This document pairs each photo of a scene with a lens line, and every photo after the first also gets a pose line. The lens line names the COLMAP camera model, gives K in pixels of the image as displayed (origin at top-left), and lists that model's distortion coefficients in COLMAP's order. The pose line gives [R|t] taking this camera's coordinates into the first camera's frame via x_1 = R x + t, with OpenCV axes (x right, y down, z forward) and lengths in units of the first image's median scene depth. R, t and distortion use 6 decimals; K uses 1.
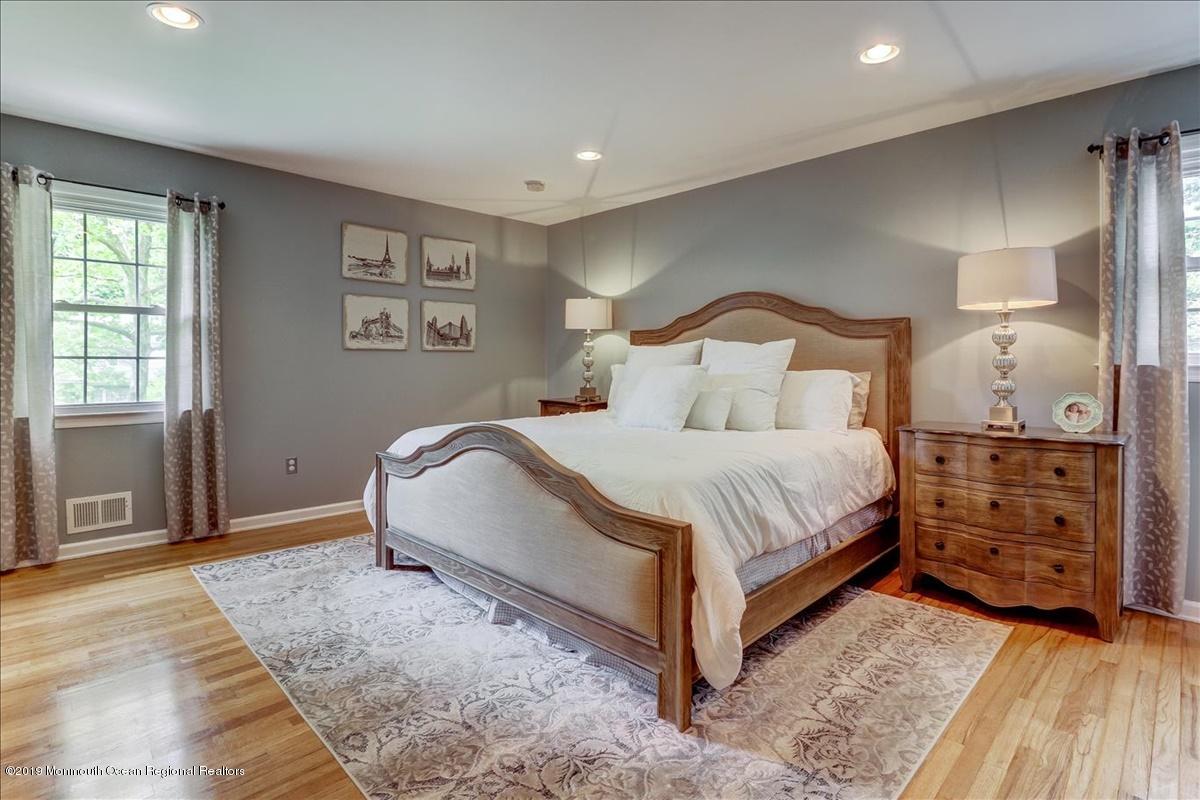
lens RADIAL K [[590.2, 0, 597.6], [0, 590.2, 367.0], [0, 0, 1]] dist [-0.004171, -0.000410]
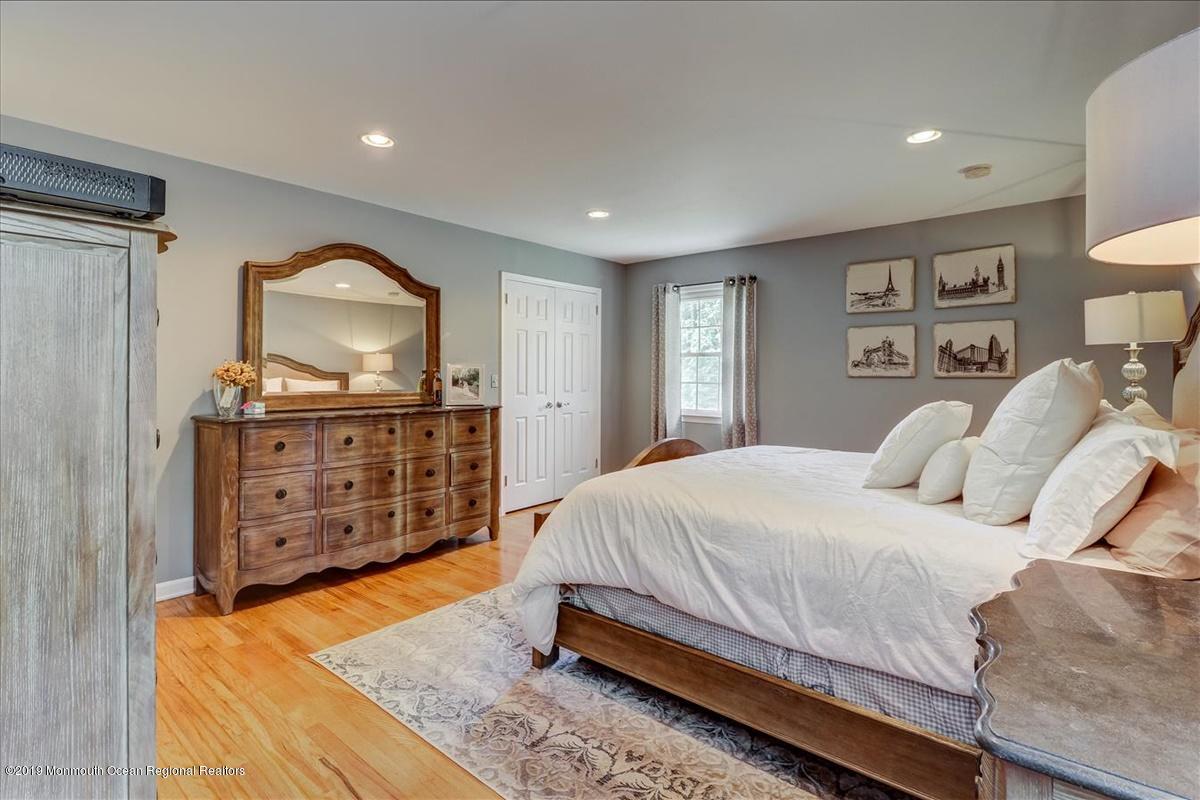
lens RADIAL K [[560.7, 0, 597.3], [0, 560.7, 390.9], [0, 0, 1]] dist [0.000470, -0.009794]
pose [[0.089173, 0.022634, -0.995759, 0.581444], [-0.019309, 0.999593, 0.020992, -0.015772], [0.995829, 0.017355, 0.089574, 0.417693]]
